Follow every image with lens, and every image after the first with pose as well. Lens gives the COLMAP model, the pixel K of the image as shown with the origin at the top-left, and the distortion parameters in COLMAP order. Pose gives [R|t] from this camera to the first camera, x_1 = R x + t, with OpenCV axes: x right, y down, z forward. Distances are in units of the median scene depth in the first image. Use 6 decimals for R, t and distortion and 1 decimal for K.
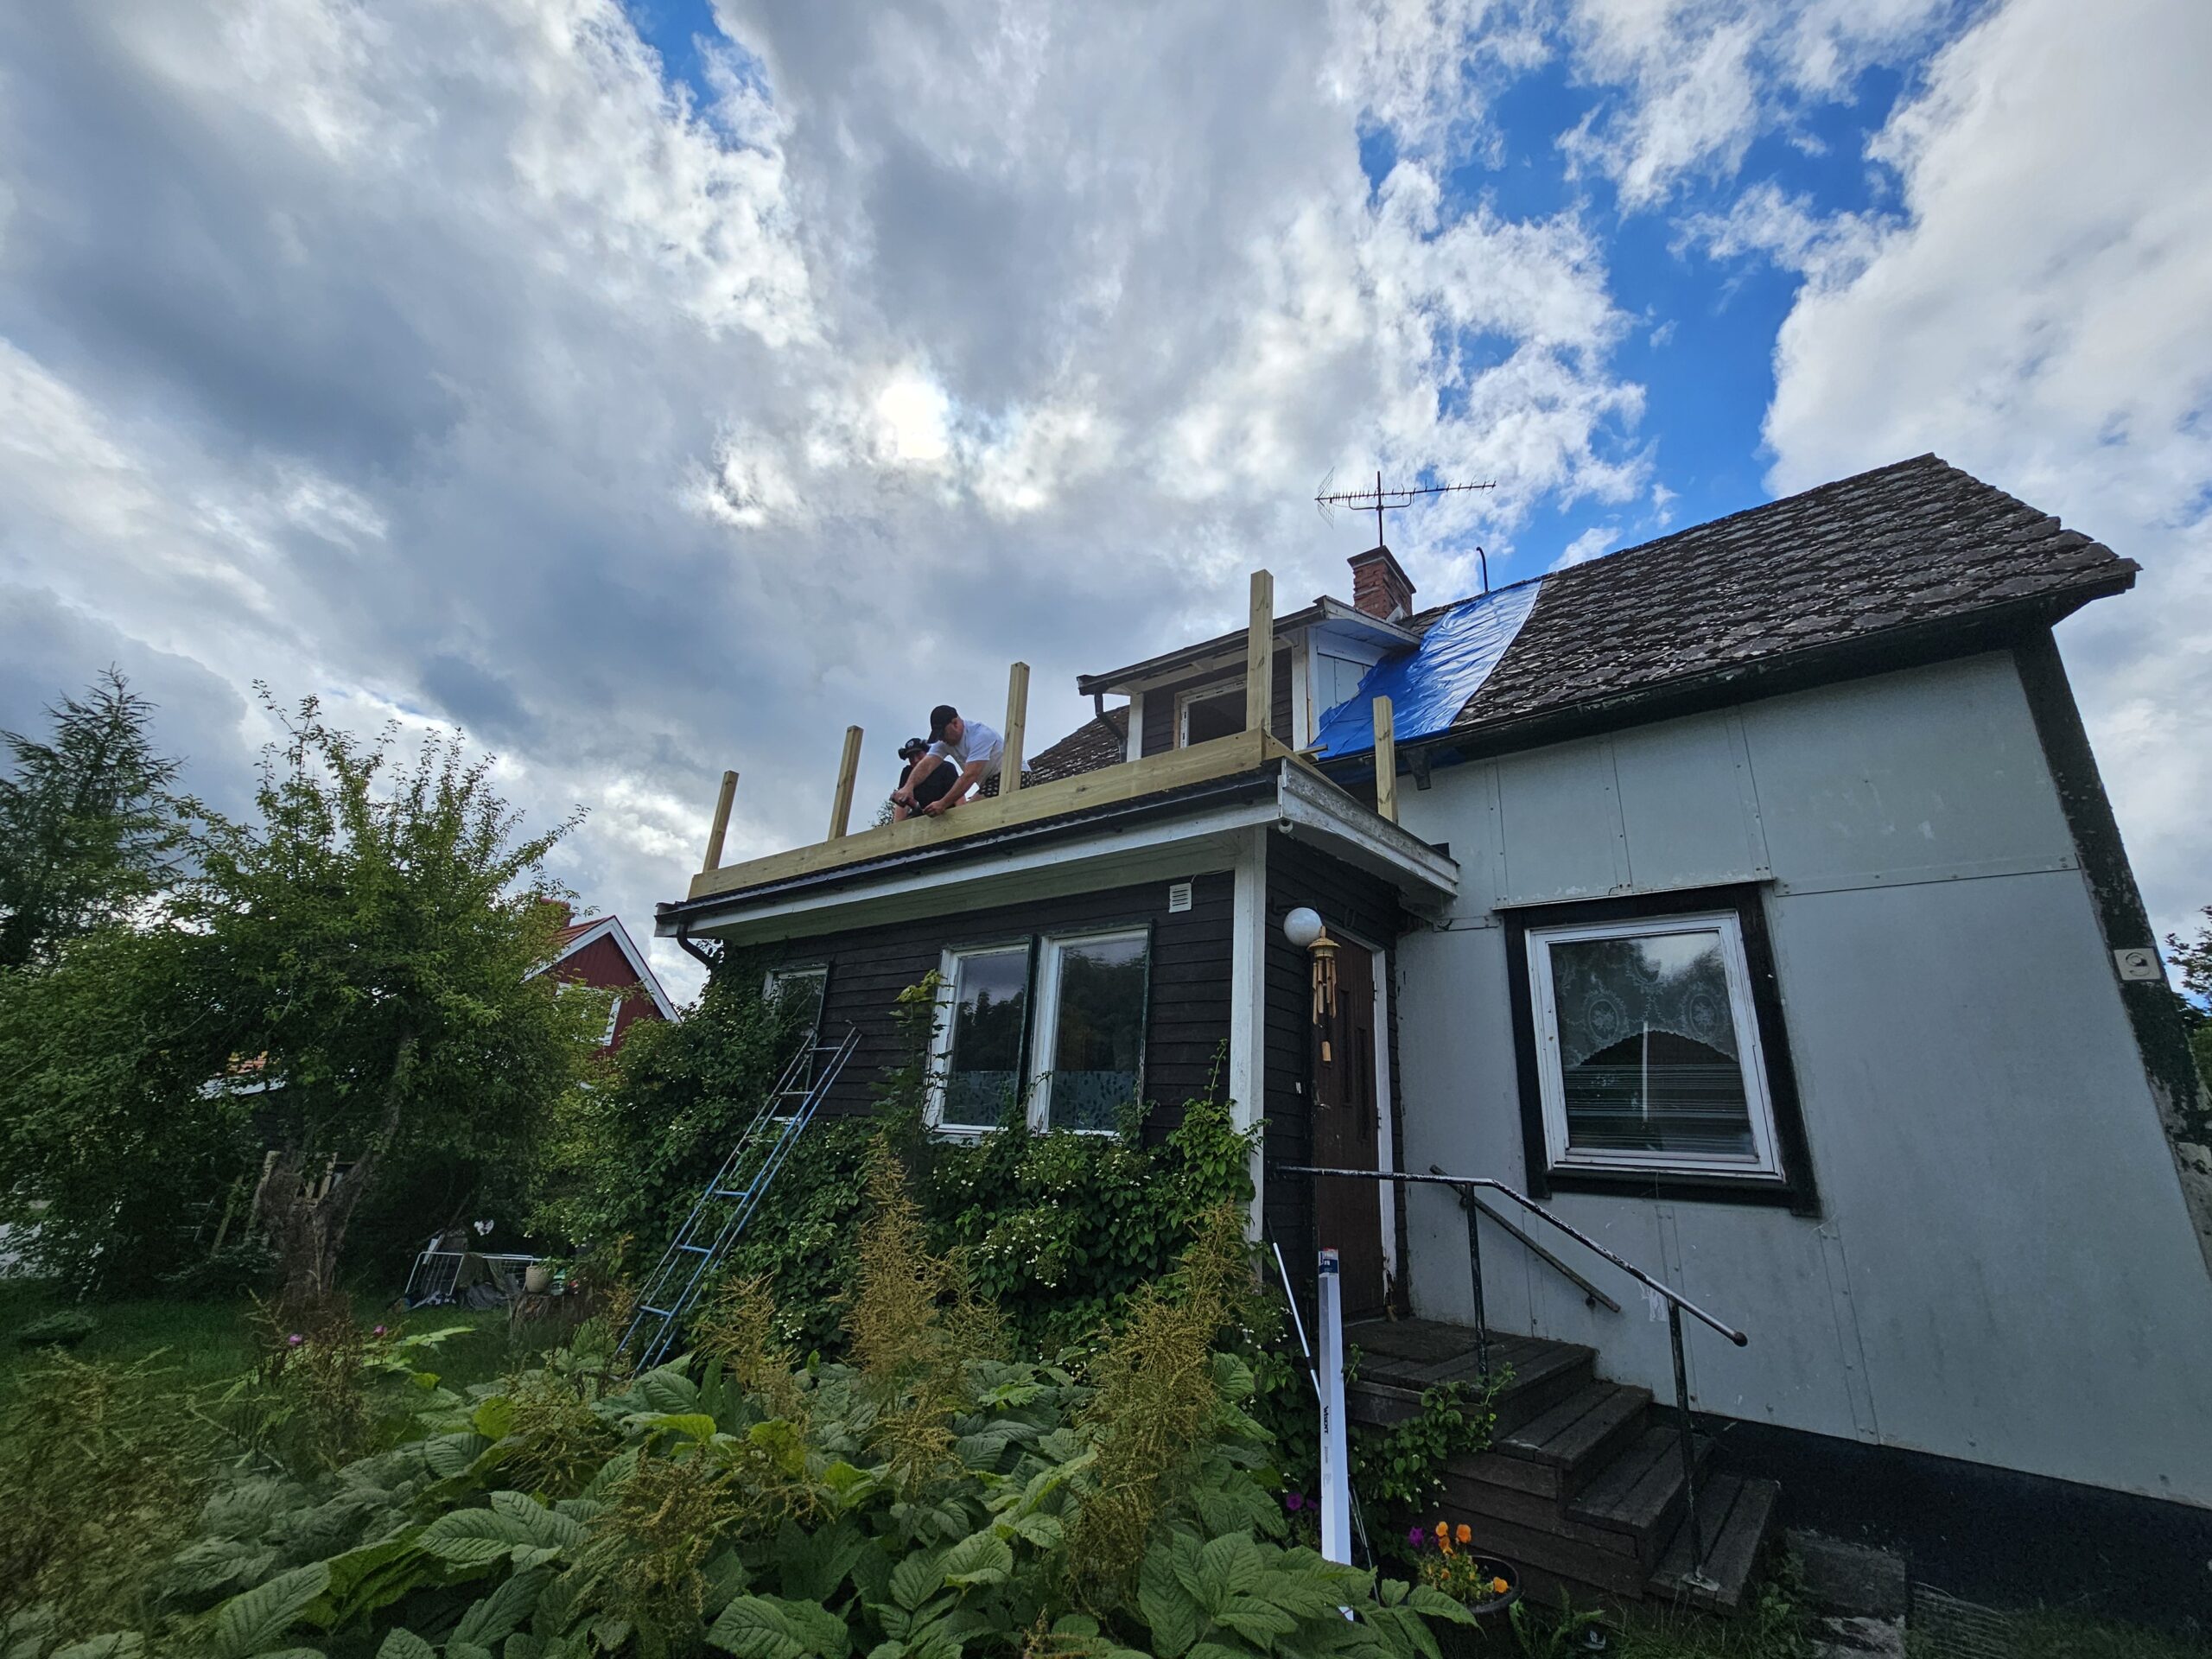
lens RADIAL K [[899.4, 0, 1106.0], [0, 899.4, 829.5], [0, 0, 1]] dist [-0.003701, 0.000191]
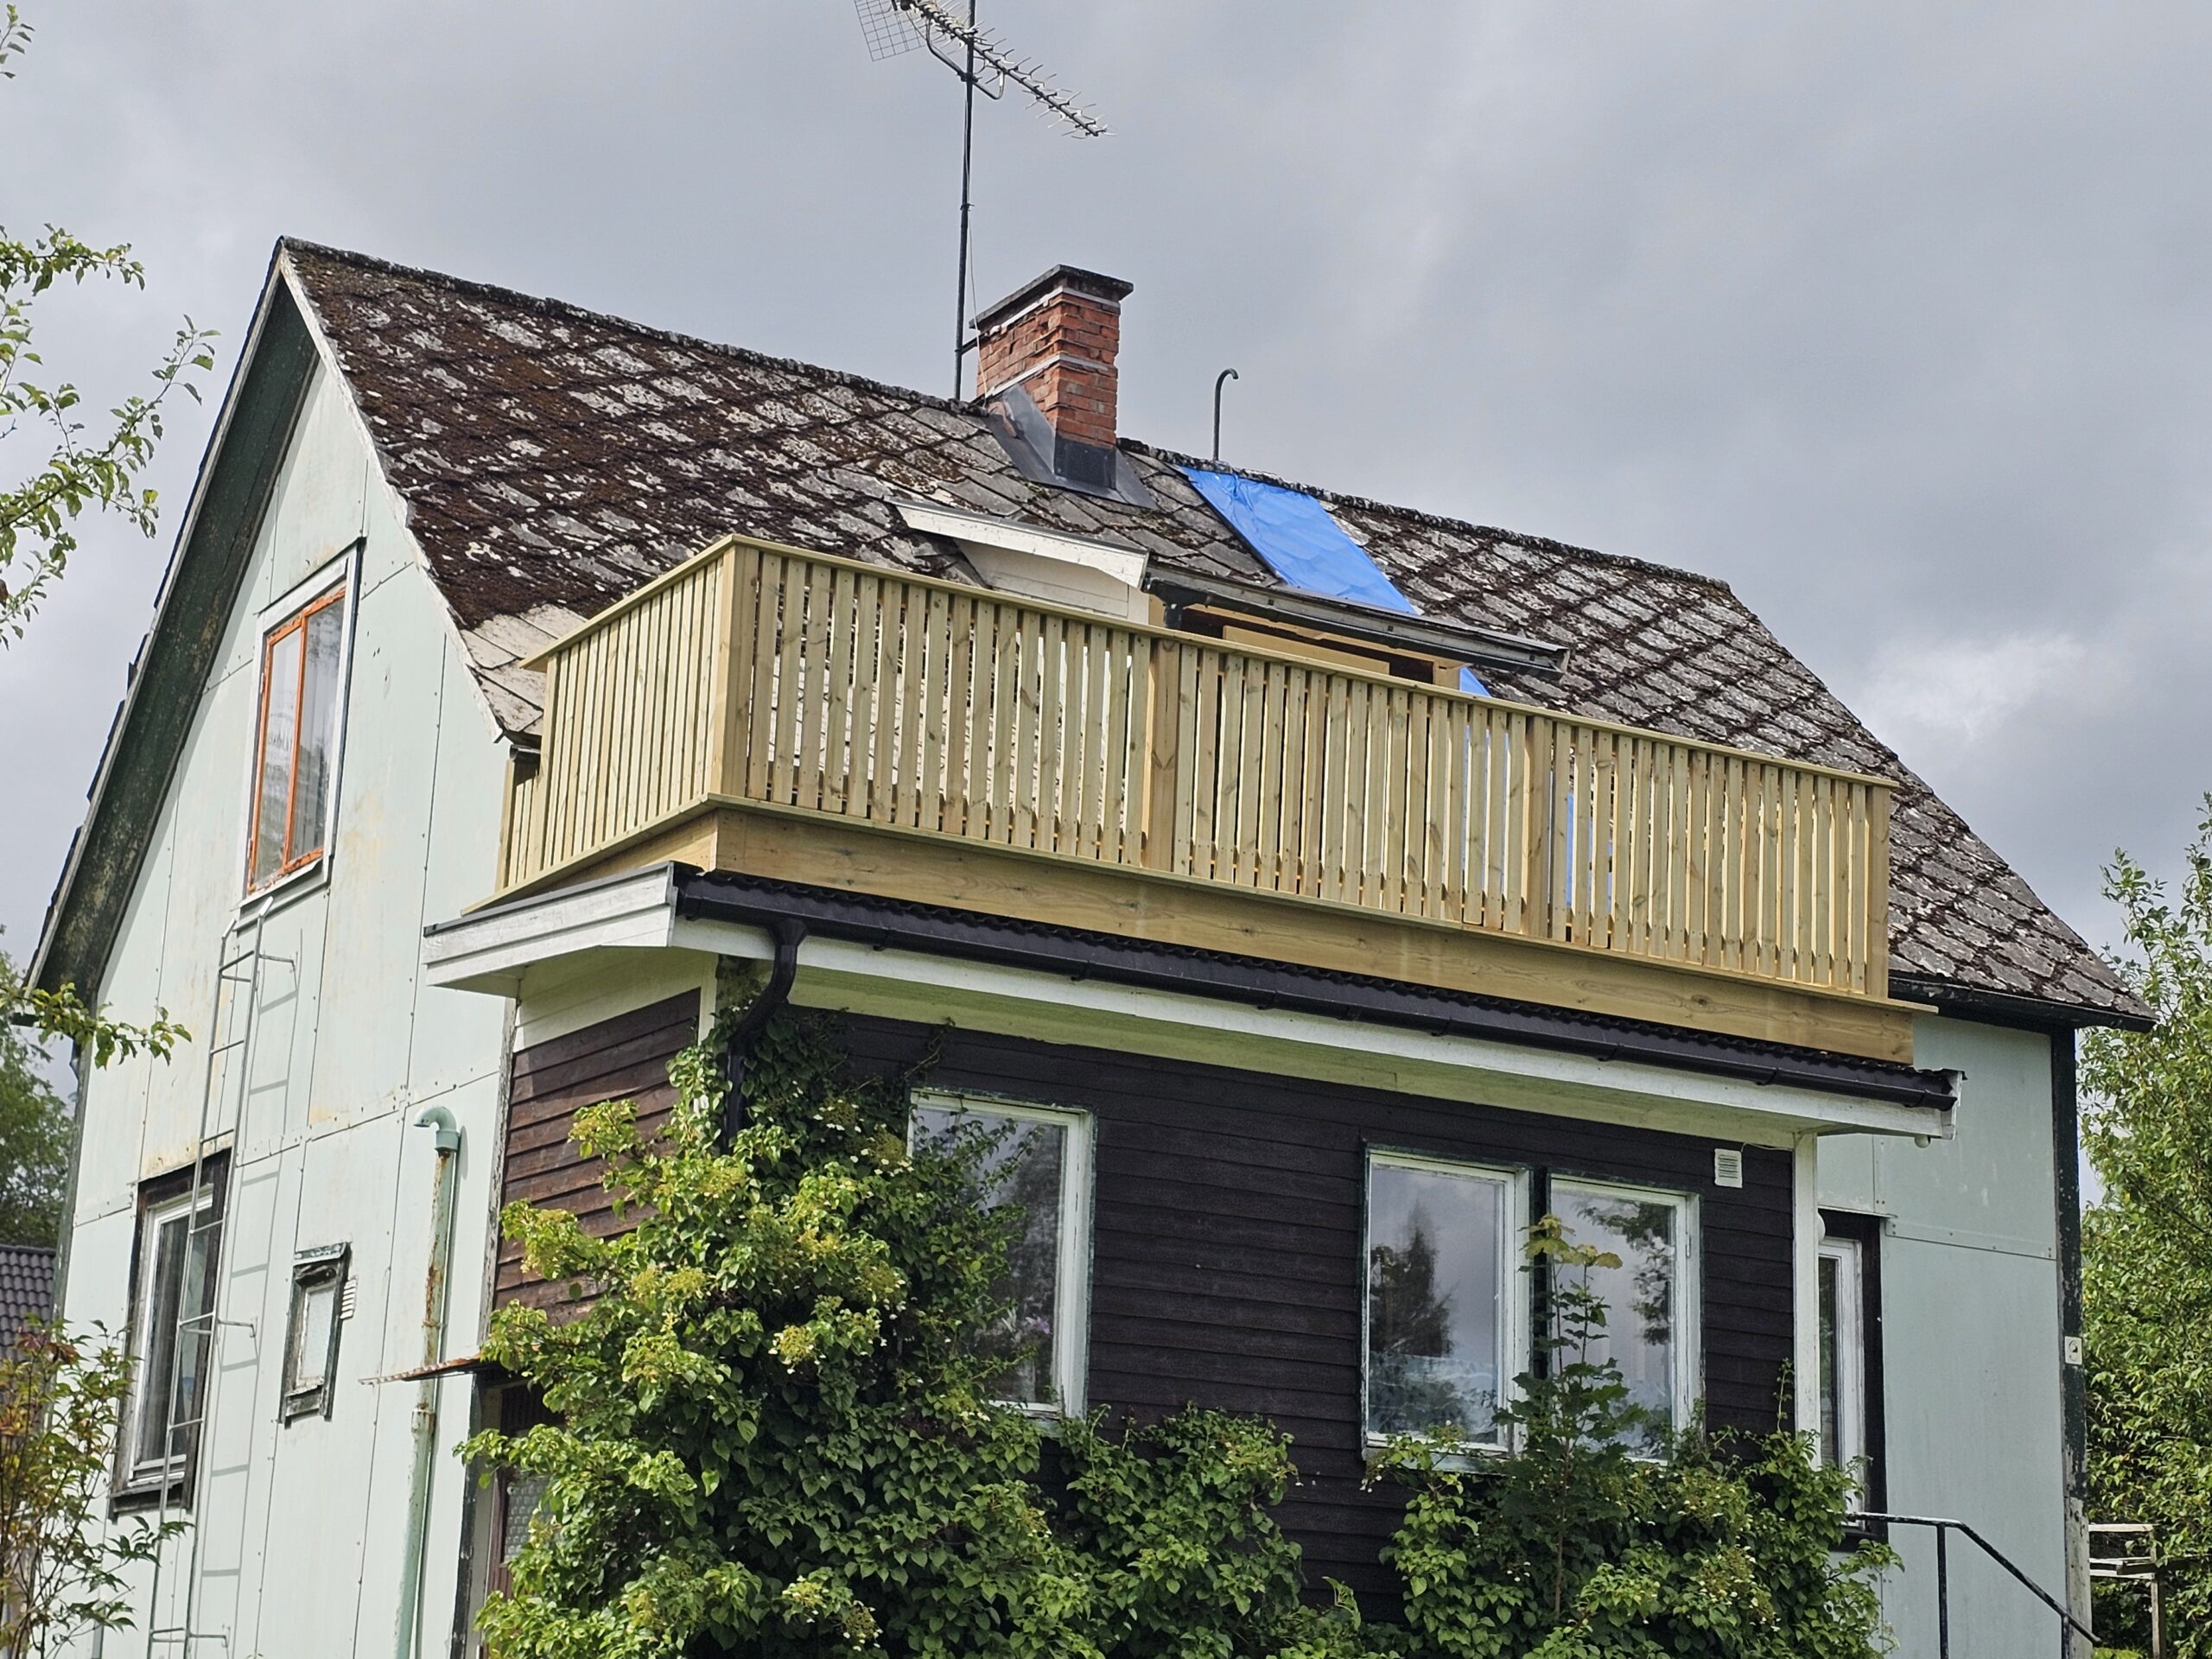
lens RADIAL K [[3665.6, 0, 1115.5], [0, 3665.6, 842.1], [0, 0, 1]] dist [0.259461, -1.415355]
pose [[0.355584, 0.176397, 0.917848, -3.064285], [-0.331195, 0.942087, -0.052746, 0.153955], [-0.873996, -0.285231, 0.393413, 0.297503]]
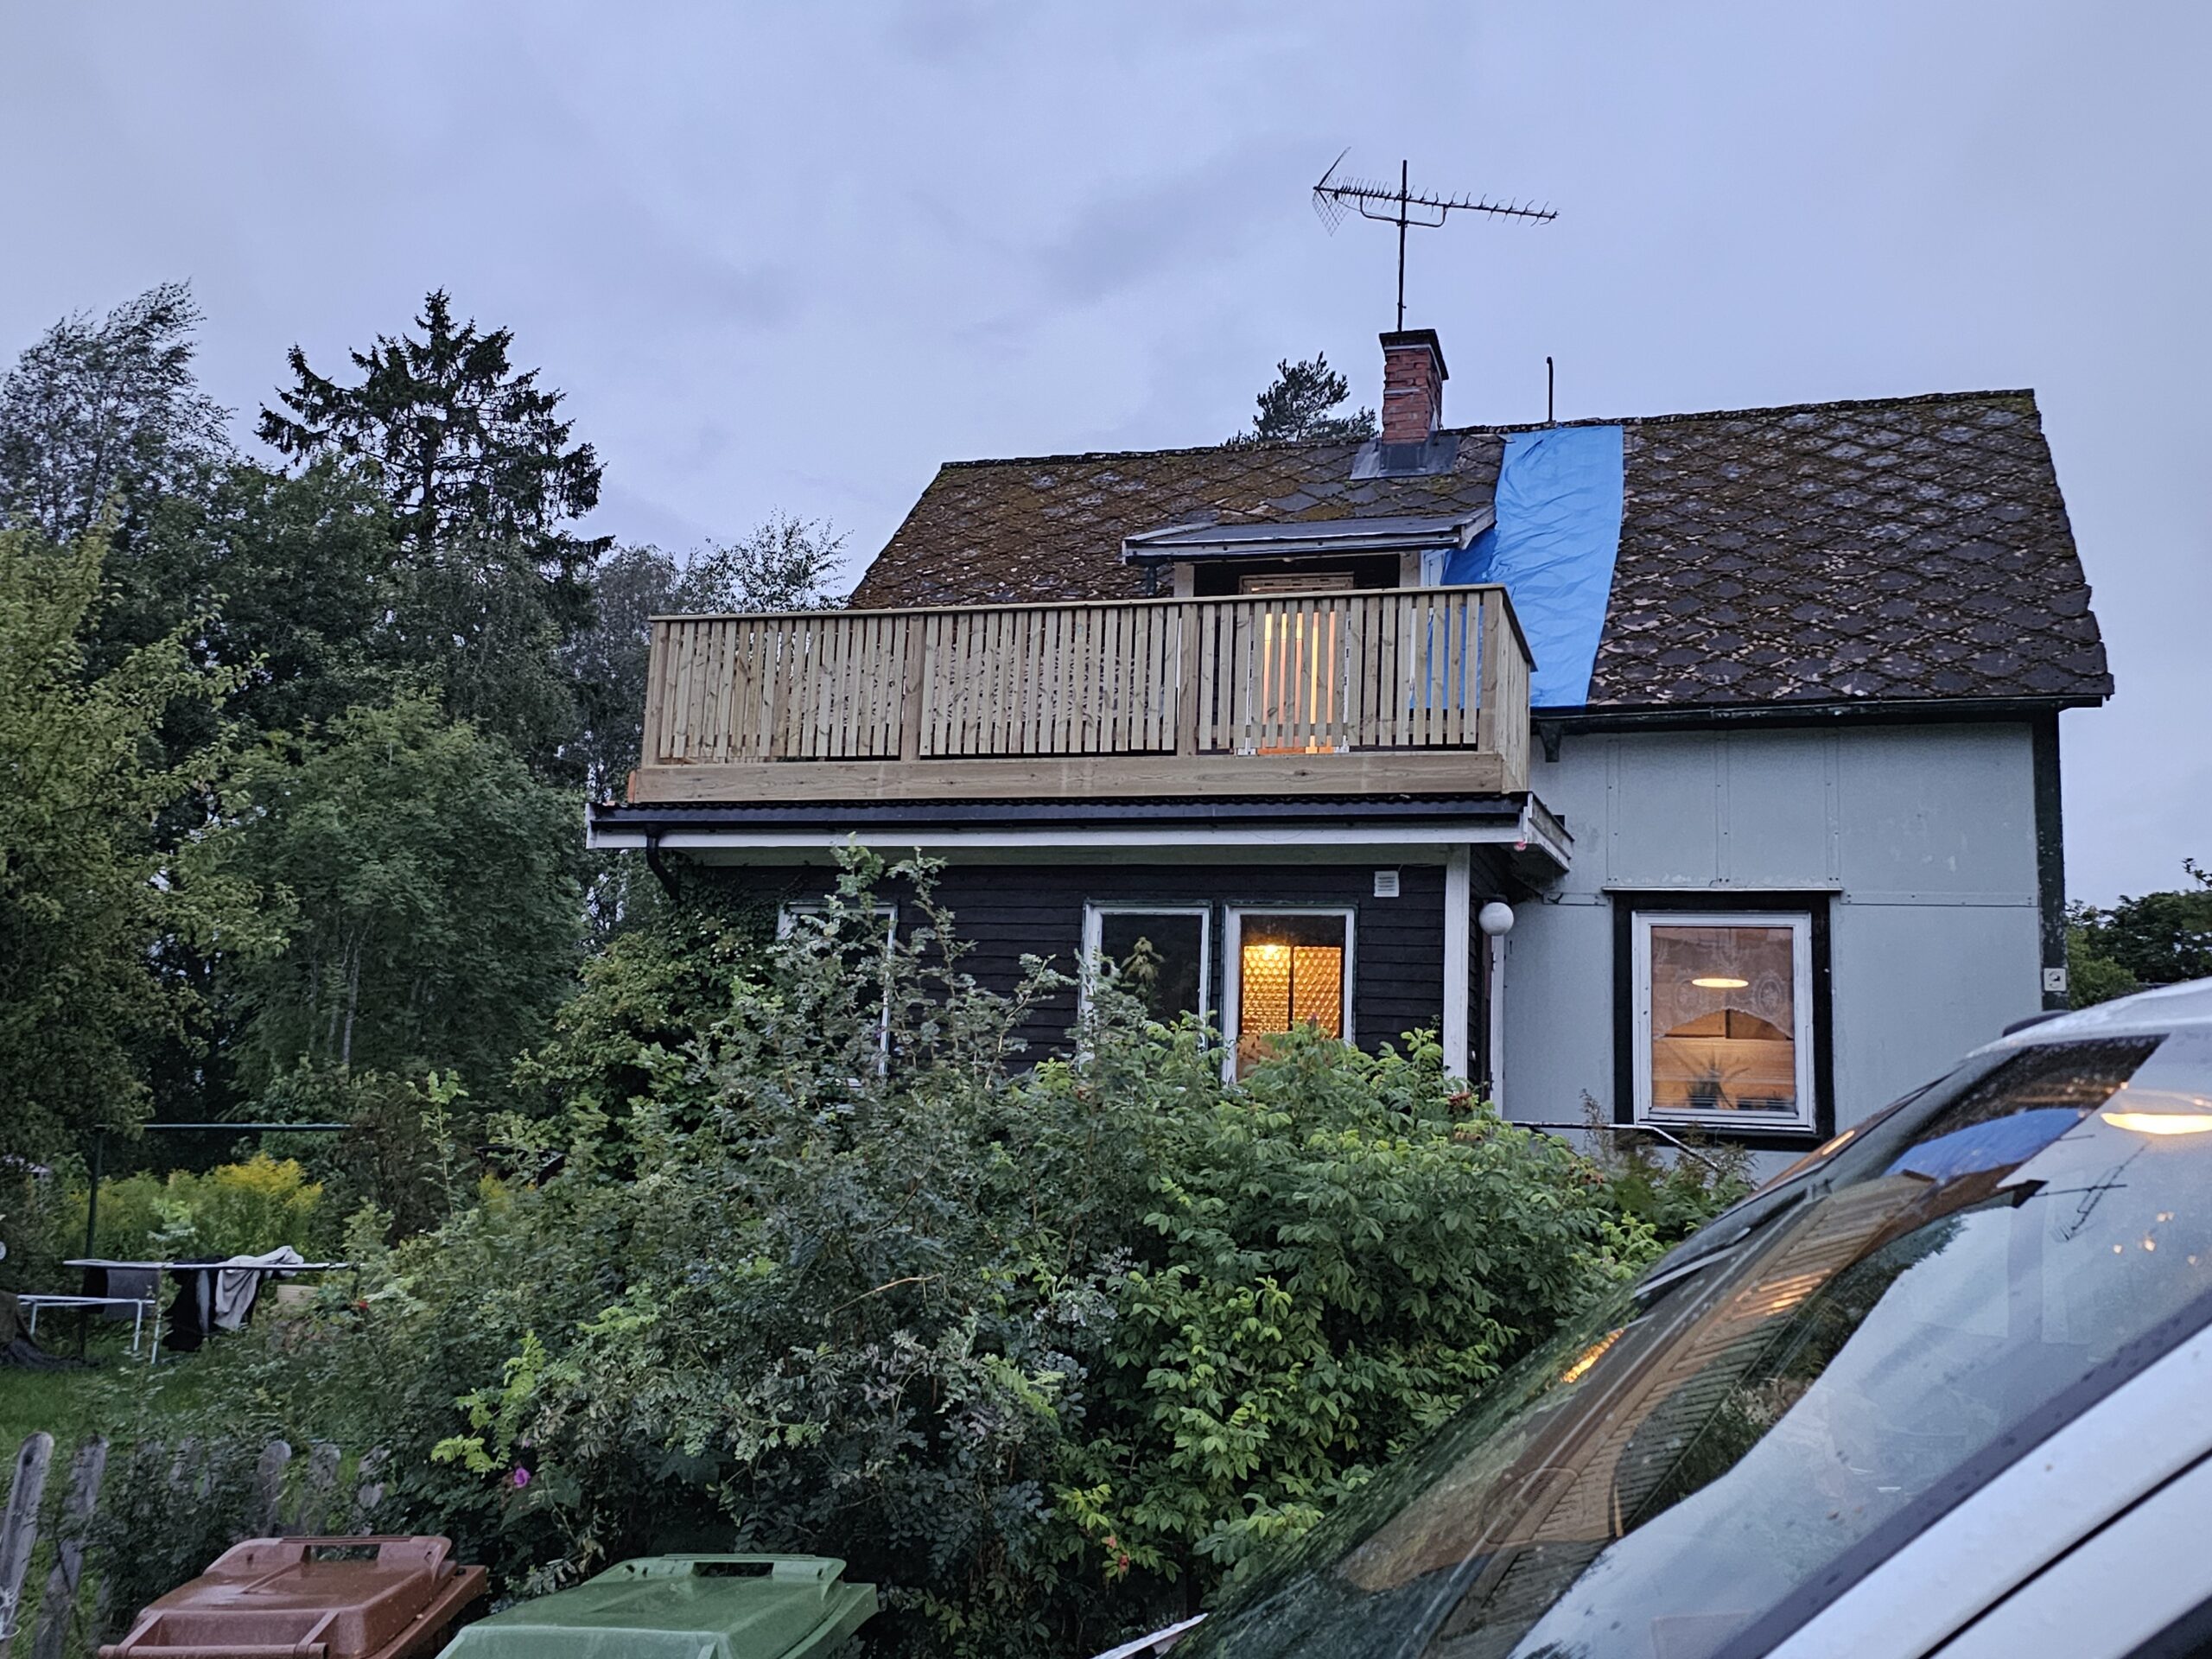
lens RADIAL K [[2119.8, 0, 1073.8], [0, 2119.8, 793.6], [0, 0, 1]] dist [0.165784, -0.398326]
pose [[0.933190, 0.049175, 0.356004, -1.194055], [-0.112408, 0.980831, 0.159172, -0.399491], [-0.341352, -0.188555, 0.920829, -1.220323]]
